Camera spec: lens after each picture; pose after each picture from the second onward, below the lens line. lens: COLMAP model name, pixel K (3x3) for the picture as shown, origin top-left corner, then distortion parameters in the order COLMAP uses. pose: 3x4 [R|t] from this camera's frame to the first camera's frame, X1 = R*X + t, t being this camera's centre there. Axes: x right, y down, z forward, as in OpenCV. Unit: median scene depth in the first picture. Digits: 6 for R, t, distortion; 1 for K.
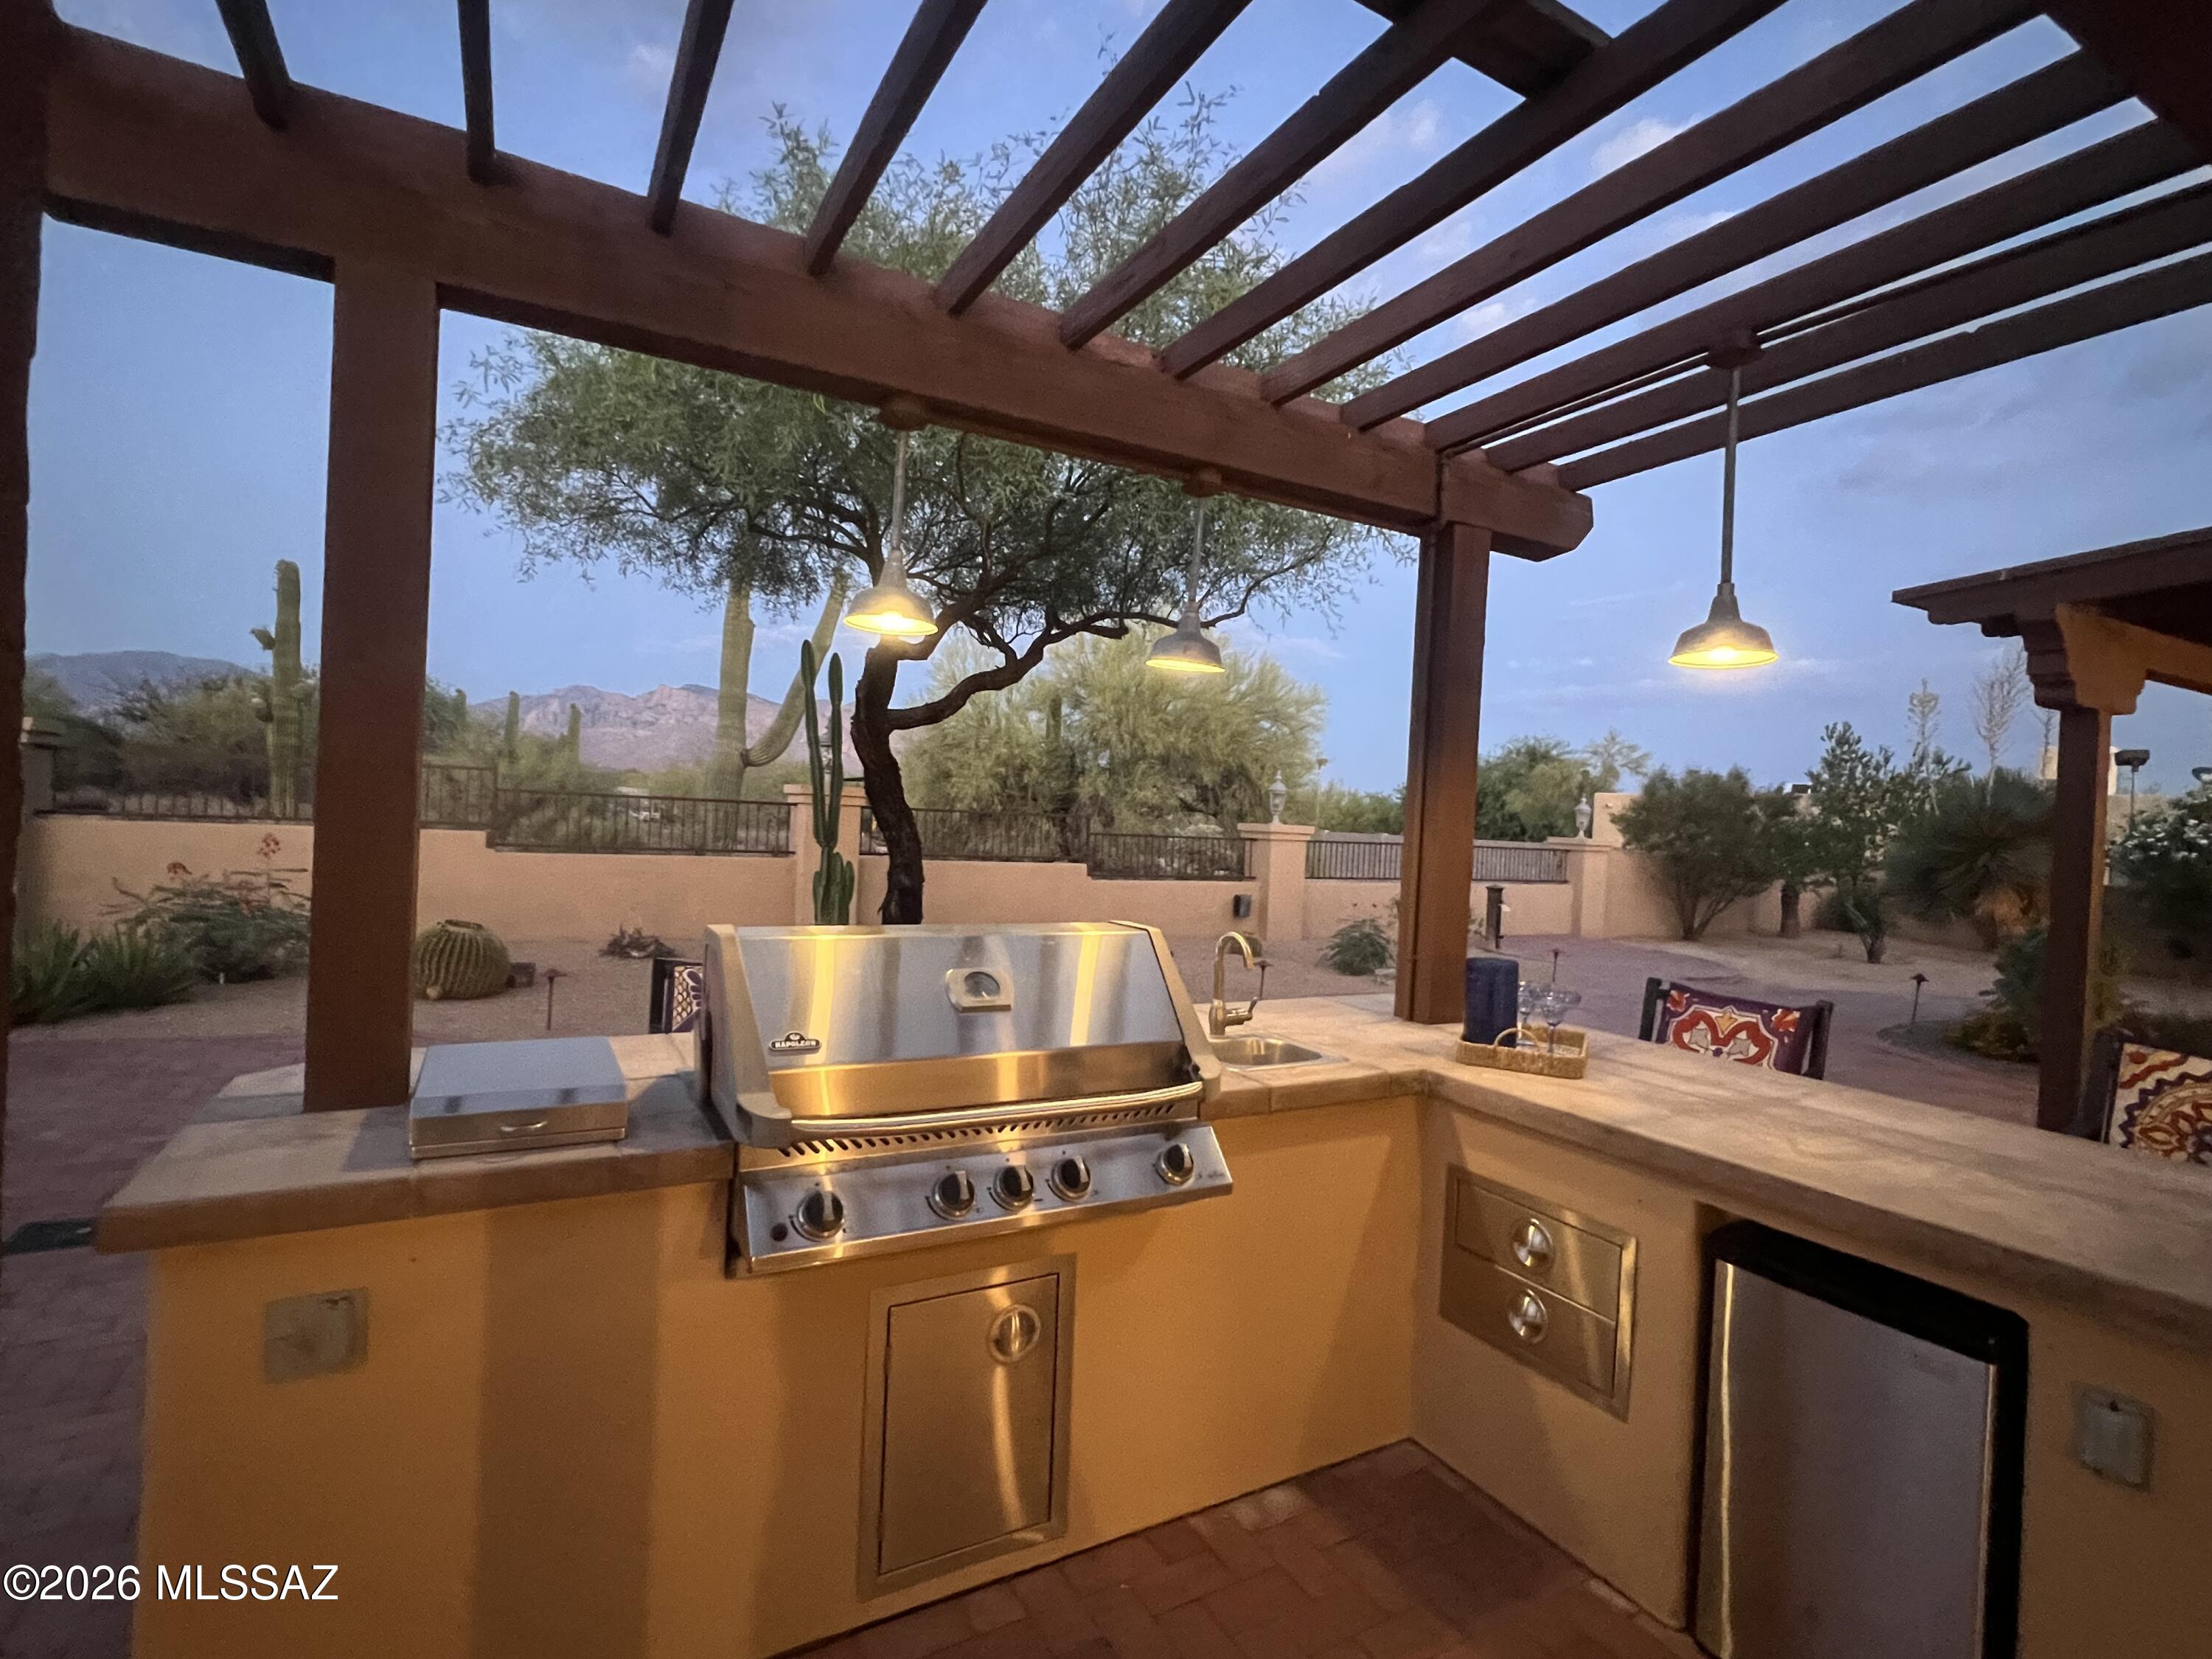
lens RADIAL K [[1028.6, 0, 1088.8], [0, 1028.6, 820.1], [0, 0, 1]] dist [-0.001764, -0.000524]
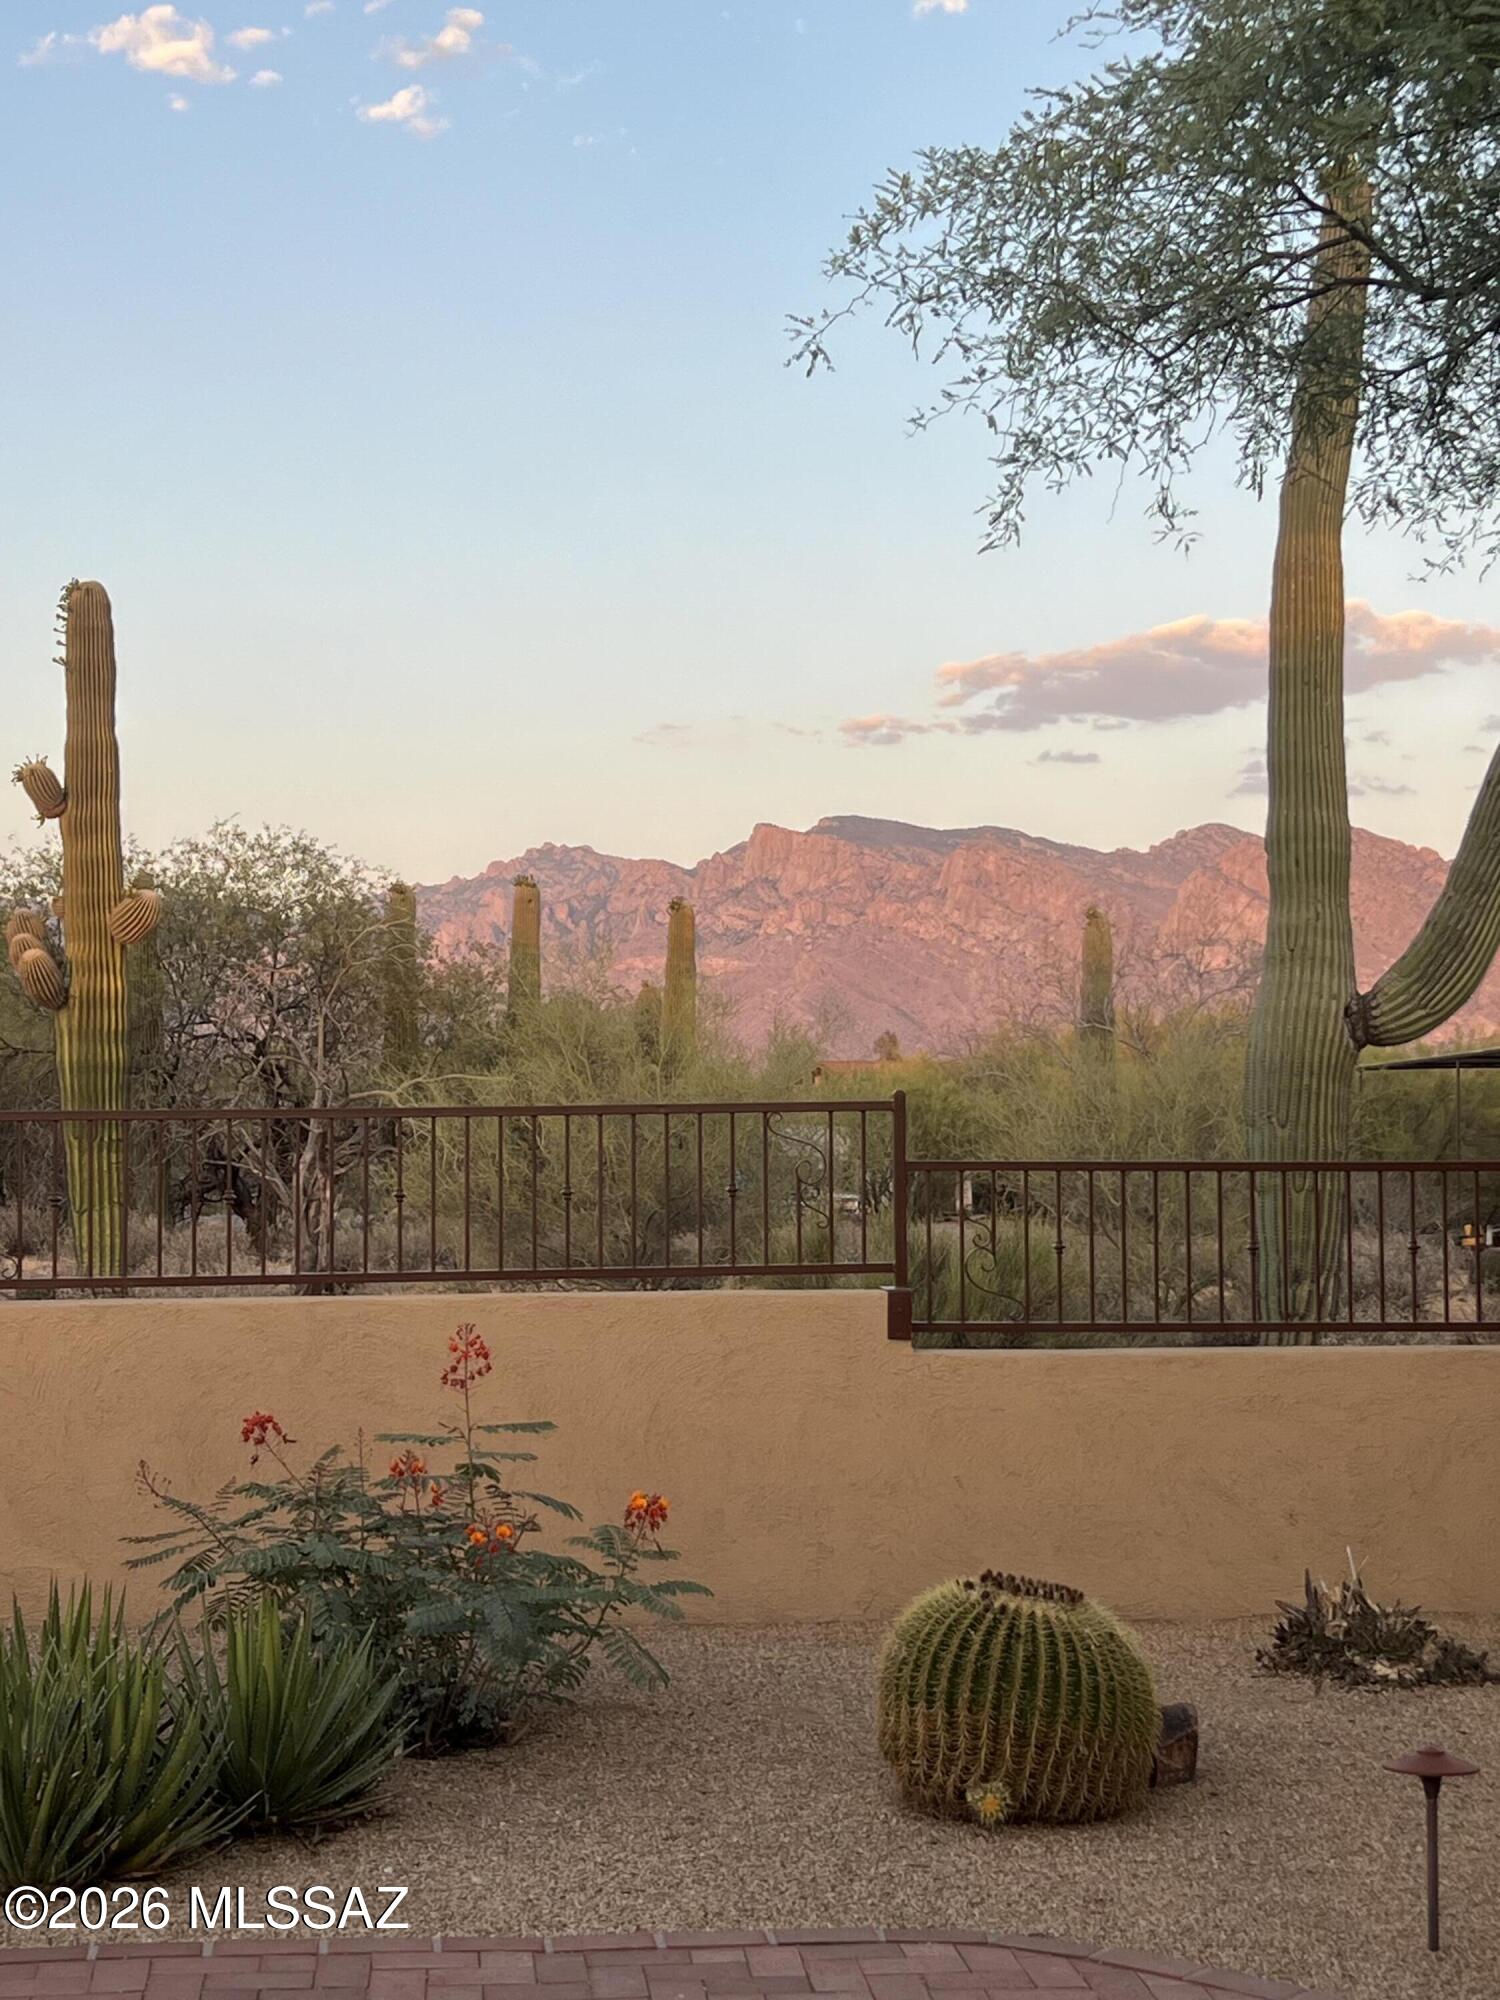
lens RADIAL K [[3170.5, 0, 759.6], [0, 3170.5, 1007.3], [0, 0, 1]] dist [0.252551, 0.000000]
pose [[0.921490, -0.066532, -0.382660, -0.205306], [0.045660, 0.996944, -0.063381, -0.017074], [0.385708, 0.040932, 0.921712, 0.006030]]
